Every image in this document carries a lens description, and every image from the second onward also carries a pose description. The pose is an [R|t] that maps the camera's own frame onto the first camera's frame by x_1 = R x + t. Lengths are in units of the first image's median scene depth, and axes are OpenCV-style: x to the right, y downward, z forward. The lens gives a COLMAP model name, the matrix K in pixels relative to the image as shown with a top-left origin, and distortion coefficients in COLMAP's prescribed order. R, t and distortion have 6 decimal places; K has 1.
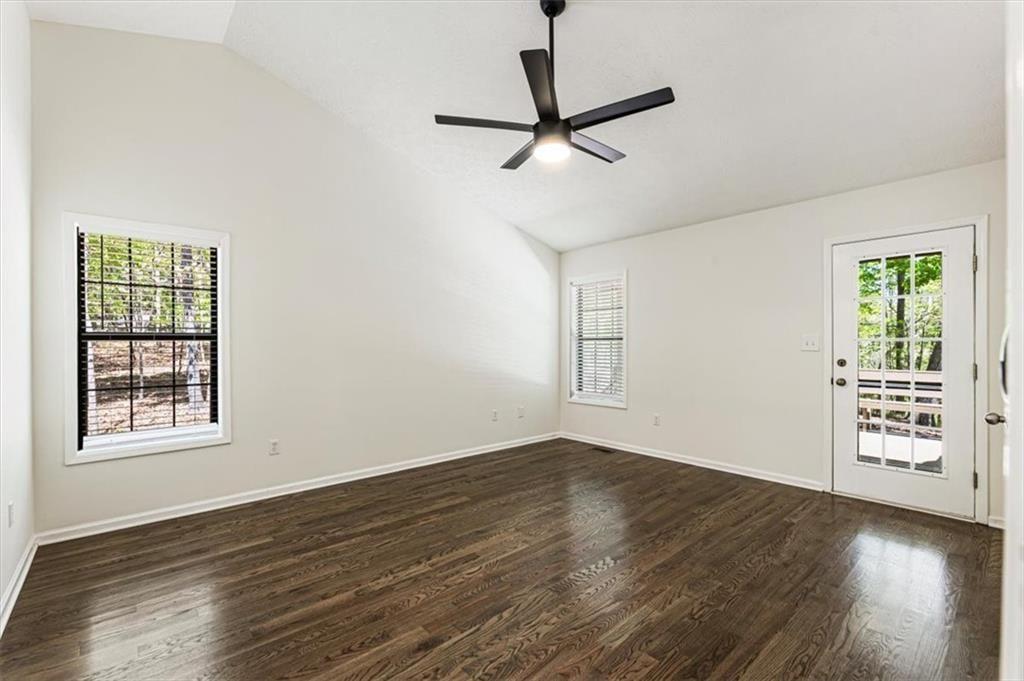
lens RADIAL K [[438.4, 0, 513.5], [0, 438.4, 345.0], [0, 0, 1]] dist [0.001759, -0.000025]
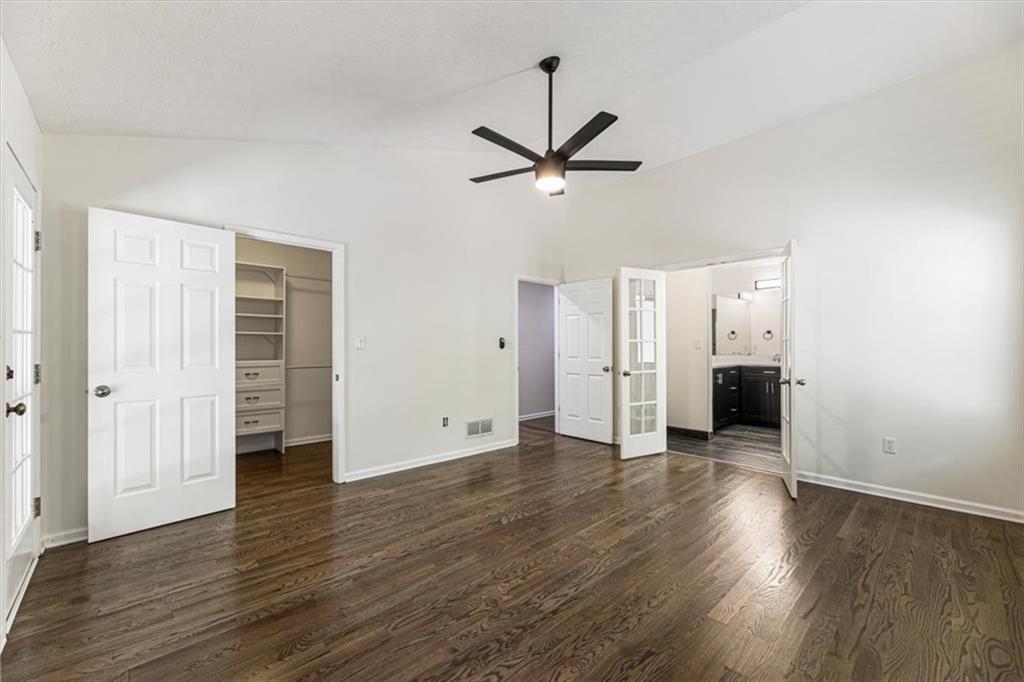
lens RADIAL K [[411.4, 0, 511.6], [0, 411.4, 344.6], [0, 0, 1]] dist [-0.000648, -0.000265]
pose [[-0.999623, 0.004969, -0.026988, 0.216002], [0.004991, 0.999987, -0.000751, 0.012559], [0.026984, -0.000886, -0.999635, 2.021967]]
